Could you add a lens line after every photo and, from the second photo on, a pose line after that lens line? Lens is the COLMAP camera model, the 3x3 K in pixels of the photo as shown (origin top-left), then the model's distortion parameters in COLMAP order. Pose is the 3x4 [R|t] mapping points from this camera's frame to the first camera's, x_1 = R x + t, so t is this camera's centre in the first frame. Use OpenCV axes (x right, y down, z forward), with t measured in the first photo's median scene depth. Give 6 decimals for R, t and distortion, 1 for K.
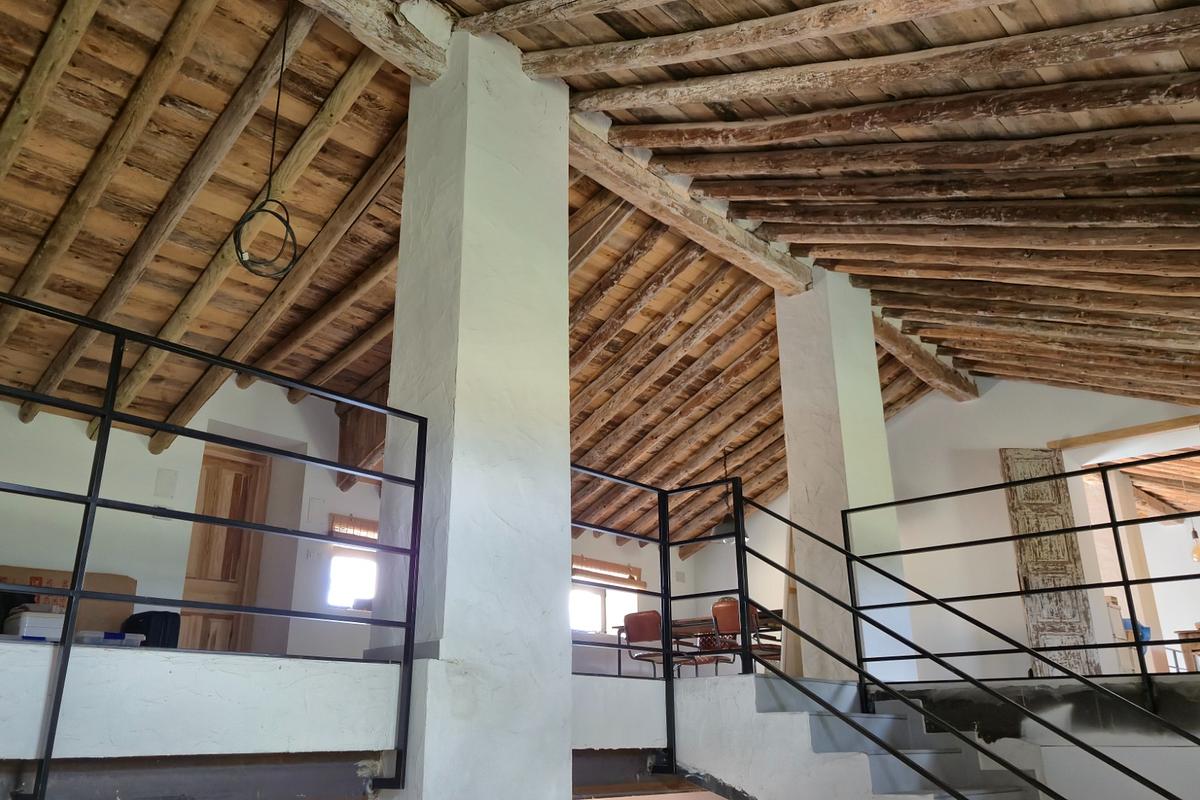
lens RADIAL K [[937.1, 0, 600.0], [0, 937.1, 400.0], [0, 0, 1]] dist [-0.000528, -0.000731]
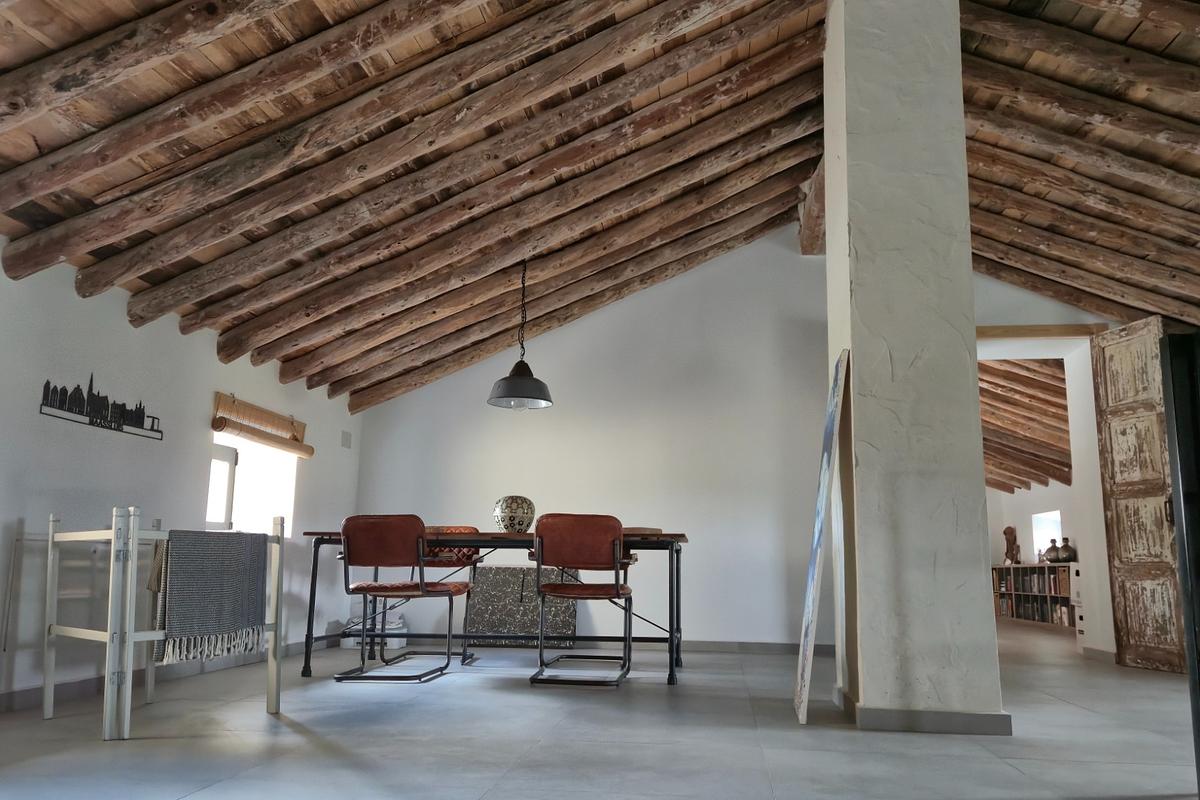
lens RADIAL K [[937.1, 0, 600.0], [0, 937.1, 400.0], [0, 0, 1]] dist [-0.000528, -0.000731]
pose [[0.836558, 0.117713, 0.535084, -0.155692], [-0.205193, 0.972880, 0.106777, 0.076221], [-0.508003, -0.199120, 0.838024, 0.496660]]
